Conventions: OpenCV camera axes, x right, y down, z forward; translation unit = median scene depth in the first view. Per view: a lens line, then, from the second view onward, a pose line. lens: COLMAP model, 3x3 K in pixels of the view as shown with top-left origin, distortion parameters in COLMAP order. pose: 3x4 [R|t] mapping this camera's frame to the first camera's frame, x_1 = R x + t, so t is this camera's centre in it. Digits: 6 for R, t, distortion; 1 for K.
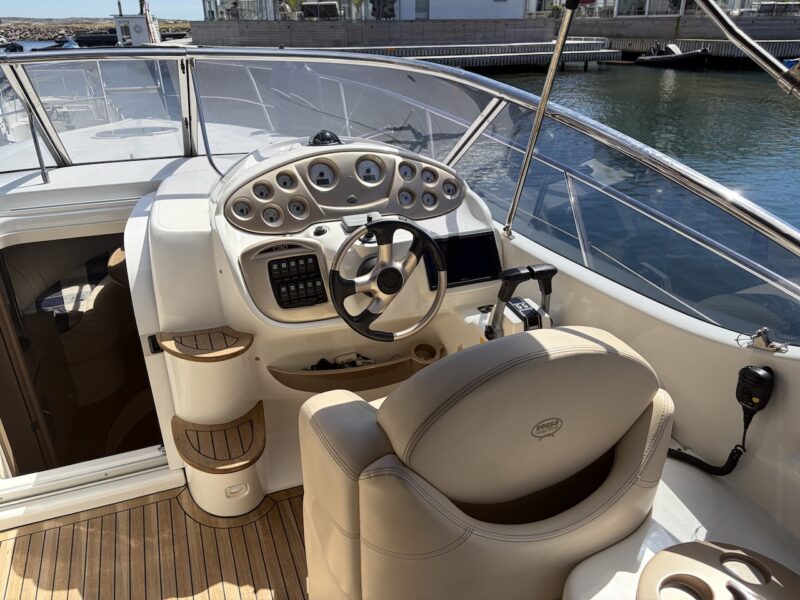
lens RADIAL K [[604.3, 0, 403.6], [0, 604.3, 301.4], [0, 0, 1]] dist [0.048184, -0.048523]
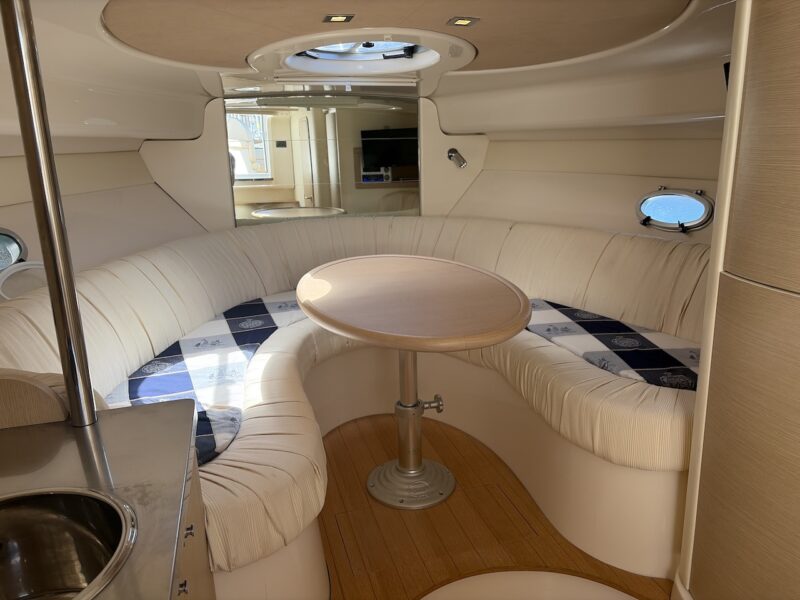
lens RADIAL K [[604.3, 0, 402.9], [0, 604.3, 302.3], [0, 0, 1]] dist [0.048184, -0.048523]
pose [[0.995585, 0.004791, -0.093743, -0.706484], [-0.021668, 0.983455, -0.179851, 0.033429], [0.091330, 0.181088, 0.979217, 1.123838]]
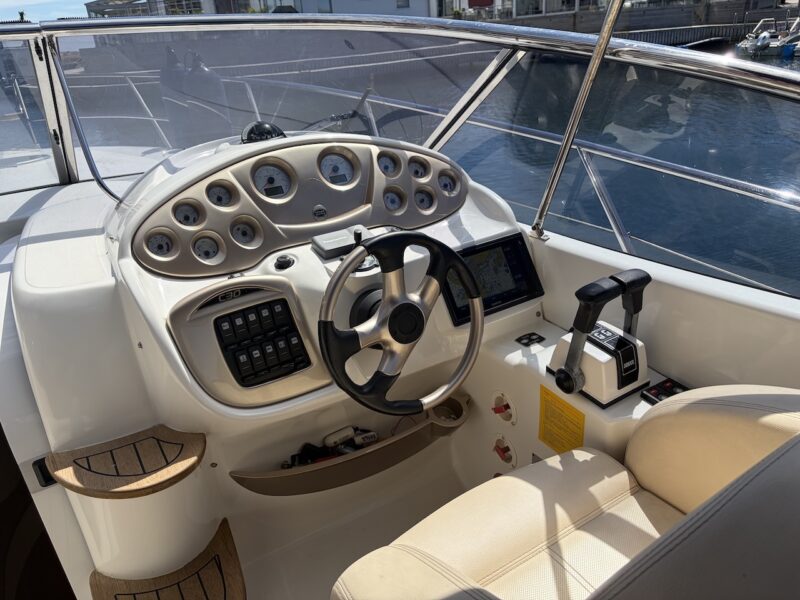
lens RADIAL K [[604.3, 0, 404.3], [0, 604.3, 305.5], [0, 0, 1]] dist [0.048184, -0.048523]
pose [[0.981528, -0.134802, 0.135760, -0.101514], [0.136345, 0.990659, -0.002094, -0.047380], [-0.134210, 0.020565, 0.990739, 0.304124]]
